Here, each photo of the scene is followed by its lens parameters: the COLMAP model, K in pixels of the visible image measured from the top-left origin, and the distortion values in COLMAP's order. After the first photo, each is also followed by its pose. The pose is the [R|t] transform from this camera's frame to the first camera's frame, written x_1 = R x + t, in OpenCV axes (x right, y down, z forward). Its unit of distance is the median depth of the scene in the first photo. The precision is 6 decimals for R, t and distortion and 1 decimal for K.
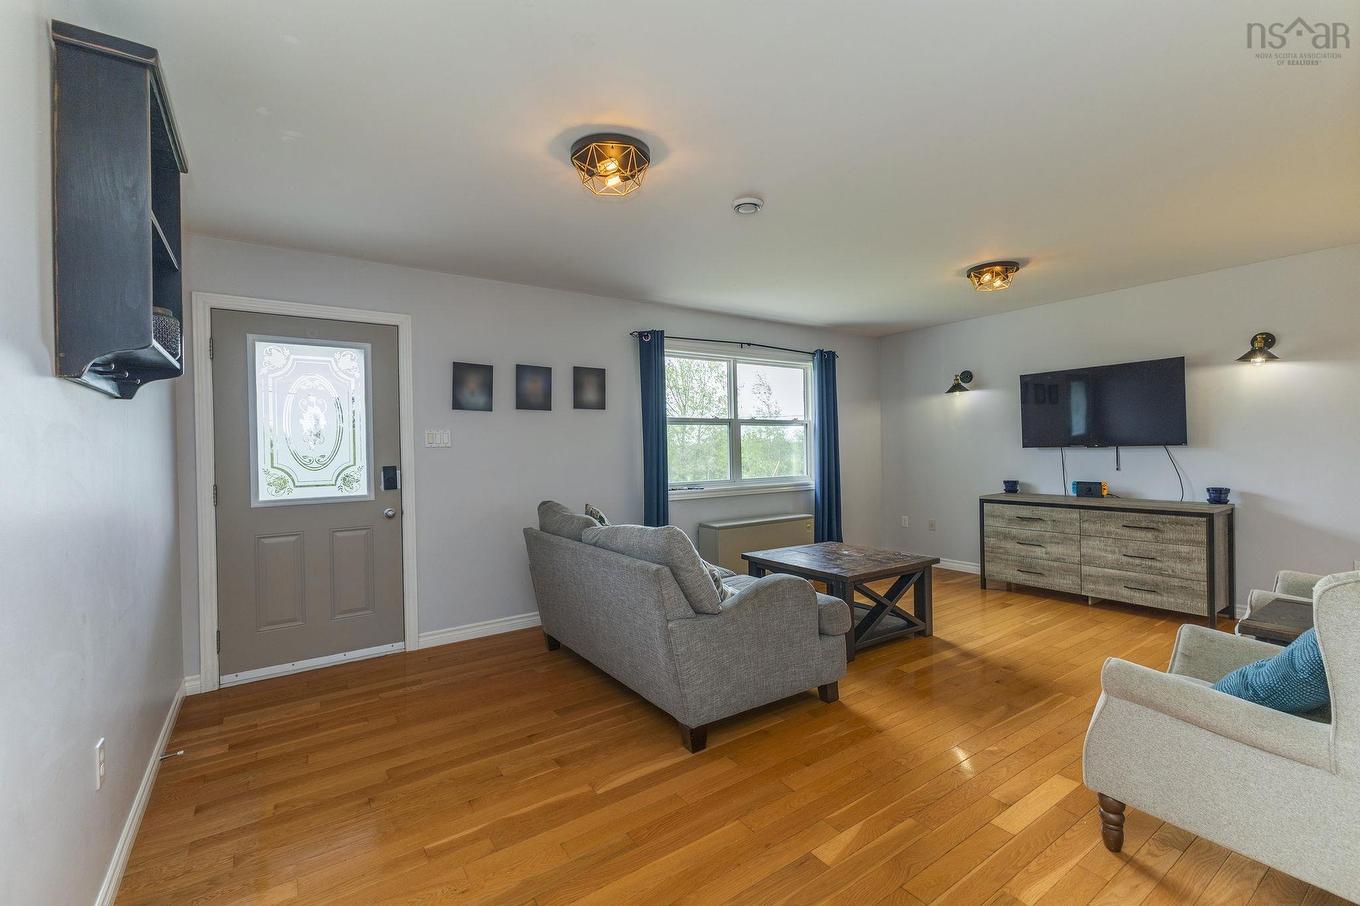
lens RADIAL K [[591.3, 0, 681.5], [0, 591.3, 422.9], [0, 0, 1]] dist [0.010090, -0.001519]
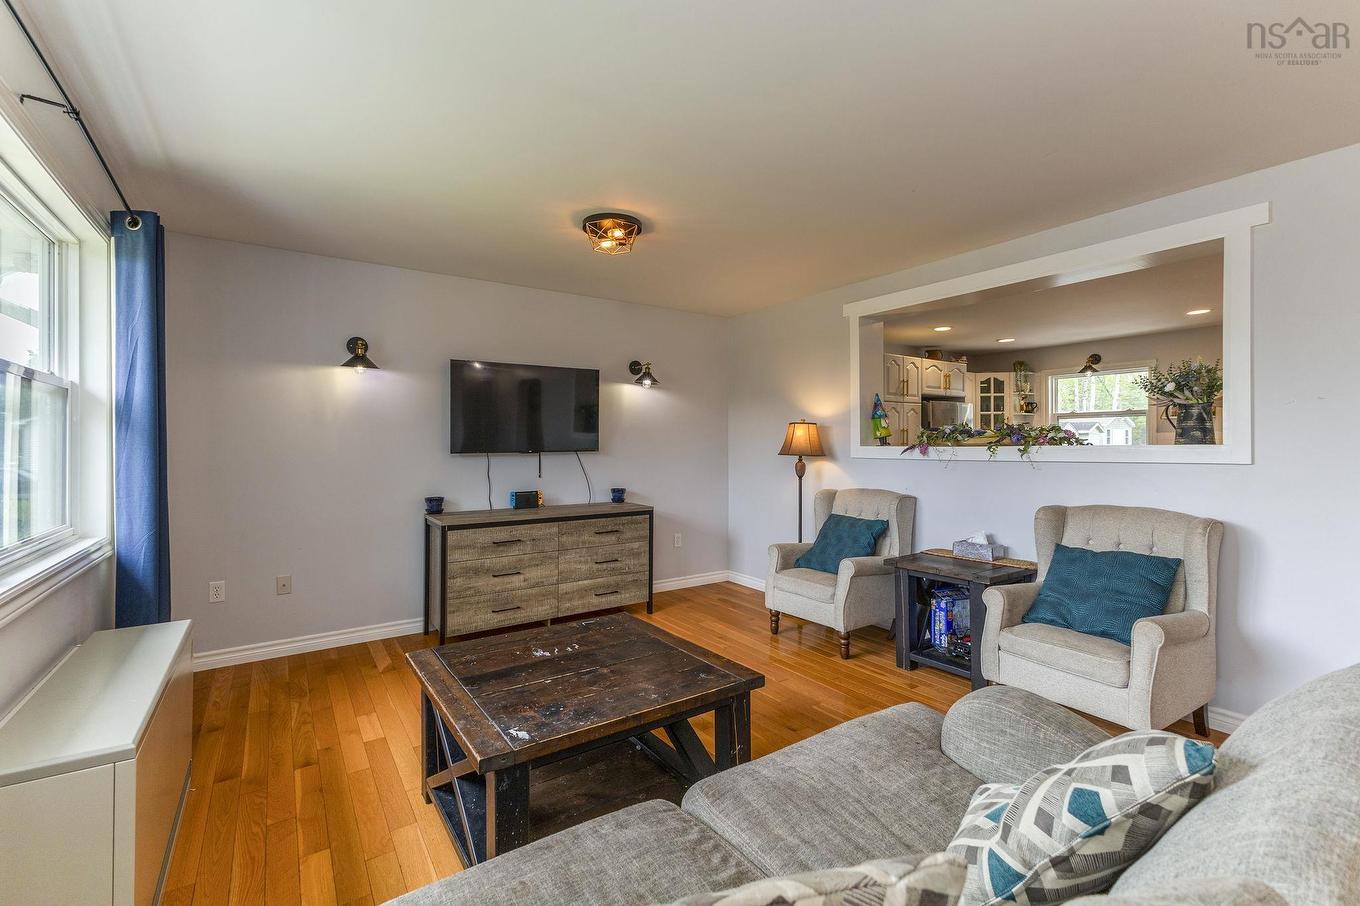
lens RADIAL K [[591.3, 0, 677.7], [0, 591.3, 455.9], [0, 0, 1]] dist [0.010090, -0.001519]
pose [[0.017182, 0.003314, 0.999847, -0.217877], [-0.035570, 0.999364, -0.002701, 0.041846], [-0.999219, -0.035518, 0.017289, 0.810659]]
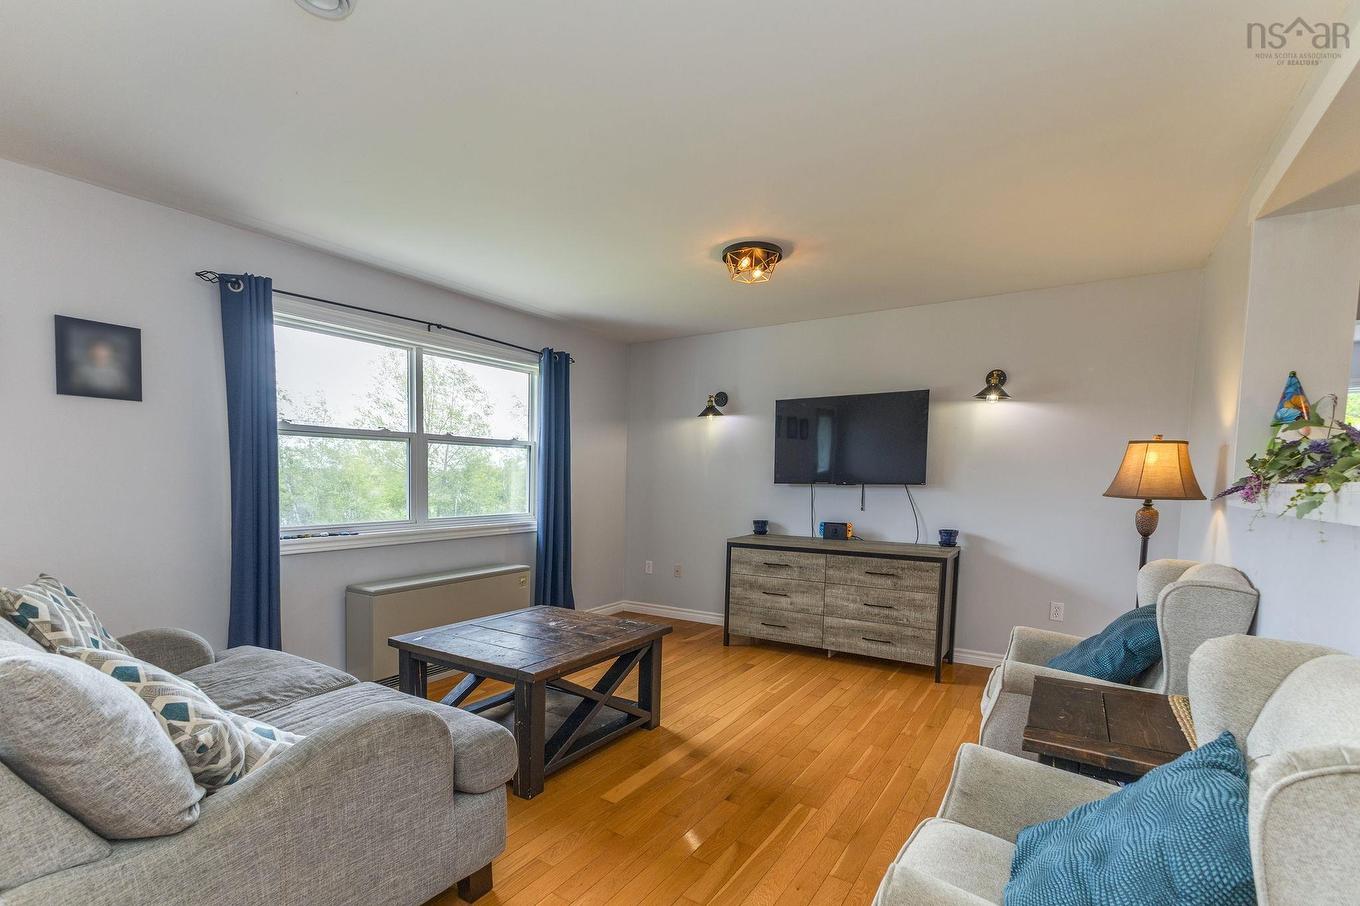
lens RADIAL K [[625.0, 0, 699.7], [0, 625.0, 504.8], [0, 0, 1]] dist [-0.005252, -0.000288]
pose [[0.919244, 0.008999, 0.393586, 0.127541], [-0.042480, 0.996169, 0.076438, 0.007996], [-0.391391, -0.086984, 0.916104, 0.223733]]
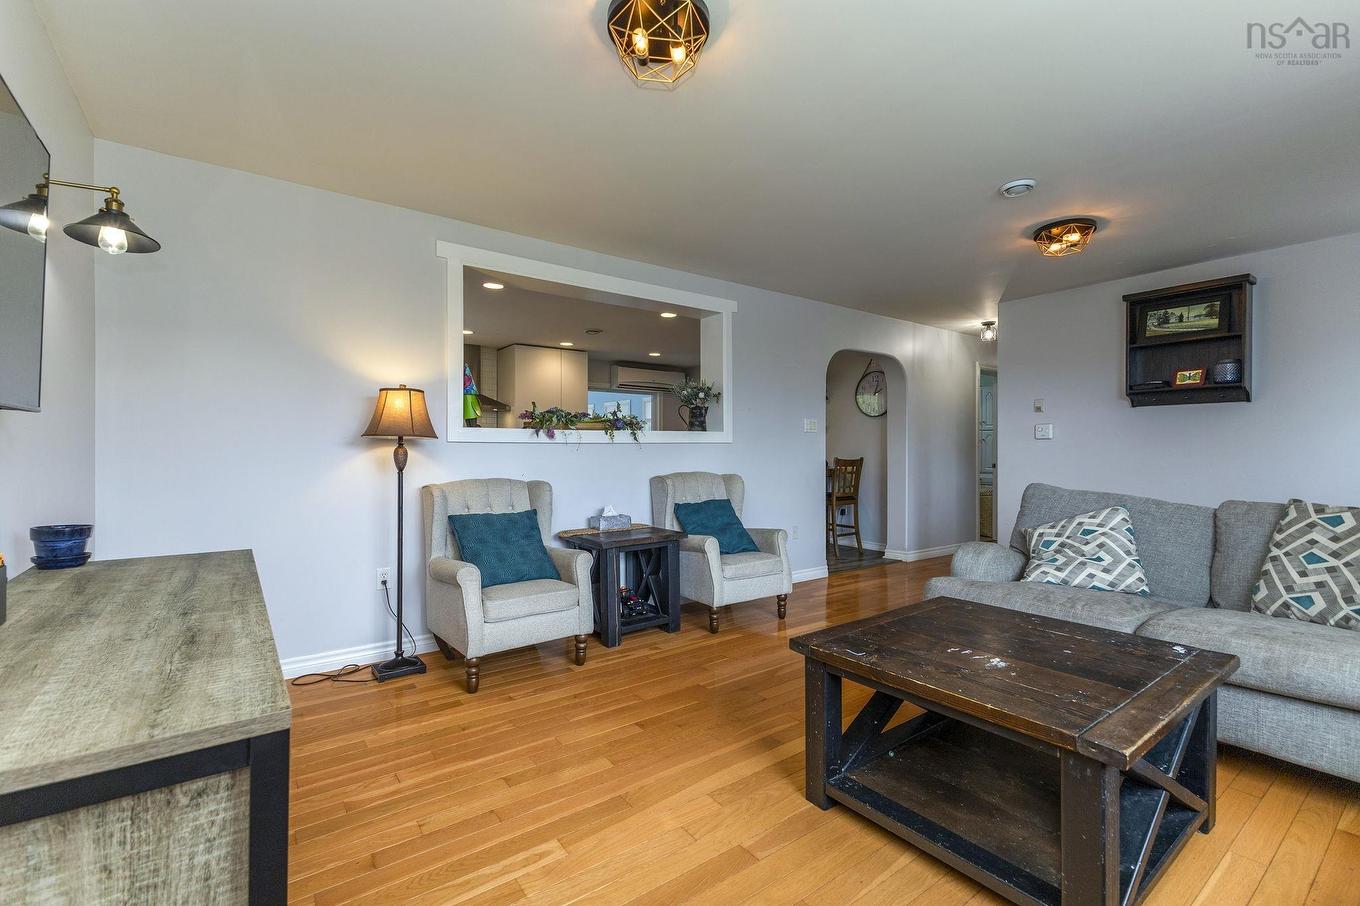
lens RADIAL K [[591.3, 0, 684.9], [0, 591.3, 446.5], [0, 0, 1]] dist [0.010090, -0.001519]
pose [[-0.999643, 0.022025, -0.015122, 0.466673], [0.022638, 0.998875, -0.041667, 0.076465], [0.014187, -0.041995, -0.999017, 1.310268]]
